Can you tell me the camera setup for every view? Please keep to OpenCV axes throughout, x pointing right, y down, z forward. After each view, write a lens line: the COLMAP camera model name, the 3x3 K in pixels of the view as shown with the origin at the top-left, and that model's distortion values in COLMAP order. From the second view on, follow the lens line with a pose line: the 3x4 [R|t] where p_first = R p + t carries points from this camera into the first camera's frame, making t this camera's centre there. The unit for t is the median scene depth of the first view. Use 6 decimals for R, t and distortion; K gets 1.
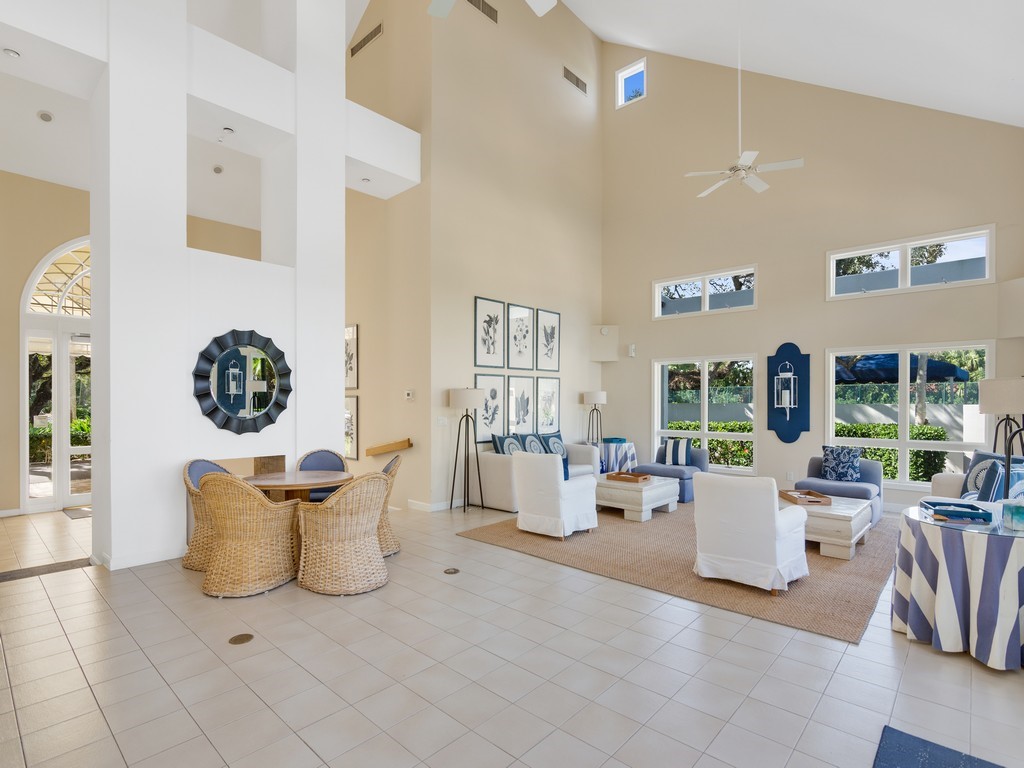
lens RADIAL K [[509.8, 0, 520.4], [0, 509.8, 389.8], [0, 0, 1]] dist [-0.002775, -0.000240]
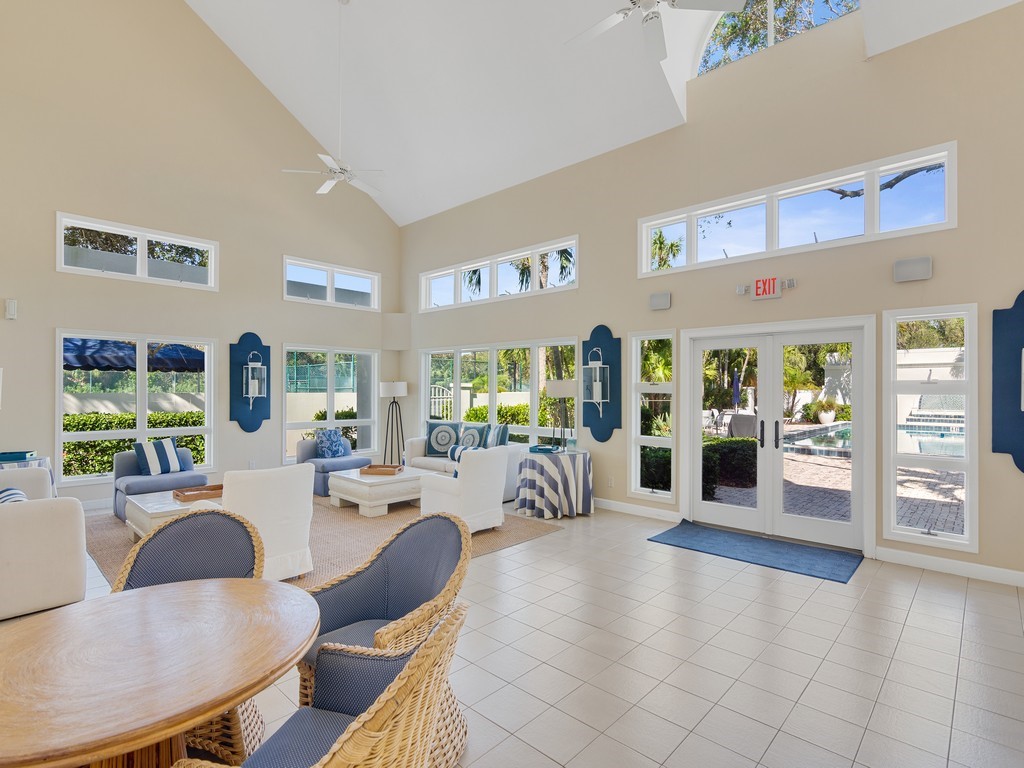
lens RADIAL K [[509.8, 0, 520.5], [0, 509.8, 387.8], [0, 0, 1]] dist [-0.002775, -0.000240]
pose [[0.016022, 0.000950, 0.999871, -0.458784], [-0.023065, 0.999734, -0.000580, 0.004408], [-0.999606, -0.023052, 0.016040, 0.443350]]
